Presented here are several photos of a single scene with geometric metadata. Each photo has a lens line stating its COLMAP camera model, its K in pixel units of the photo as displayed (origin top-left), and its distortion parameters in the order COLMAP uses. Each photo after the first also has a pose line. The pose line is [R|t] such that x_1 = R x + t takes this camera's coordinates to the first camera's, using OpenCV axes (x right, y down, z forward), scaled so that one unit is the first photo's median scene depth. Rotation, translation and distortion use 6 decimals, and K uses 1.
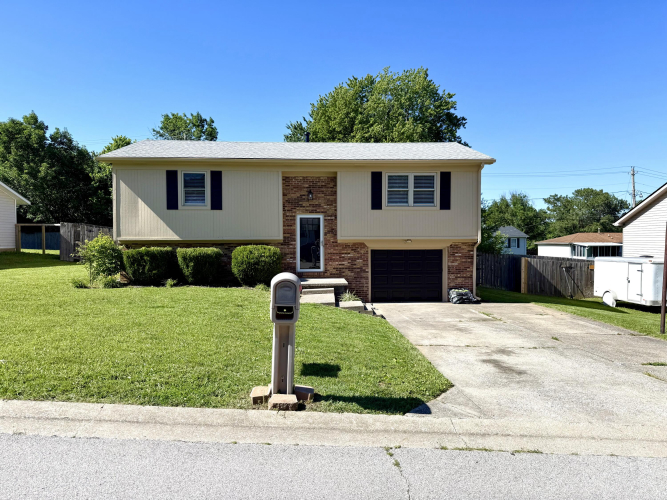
lens RADIAL K [[471.6, 0, 333.5], [0, 471.6, 250.0], [0, 0, 1]] dist [0.061424, -0.002962]
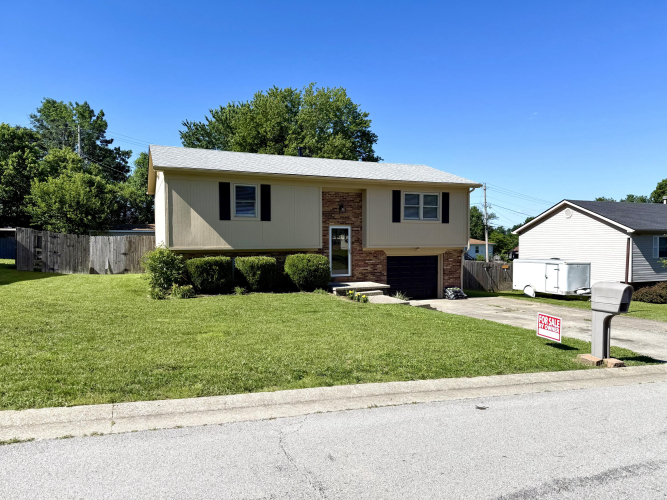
lens RADIAL K [[471.6, 0, 333.5], [0, 471.6, 250.0], [0, 0, 1]] dist [0.061424, -0.002962]
pose [[0.942204, -0.005932, 0.334988, -0.448180], [0.005421, 0.999982, 0.002460, -0.020309], [-0.334996, -0.000501, 0.942219, -0.055489]]
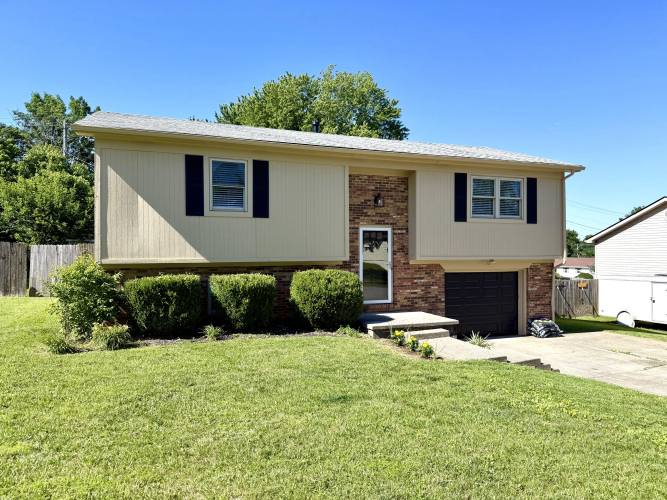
lens RADIAL K [[471.6, 0, 333.5], [0, 471.6, 250.0], [0, 0, 1]] dist [0.061424, -0.002962]
pose [[0.954353, 0.002168, 0.298673, -0.340132], [0.005309, 0.999693, -0.024219, -0.020951], [-0.298634, 0.024699, 0.954048, 0.316045]]
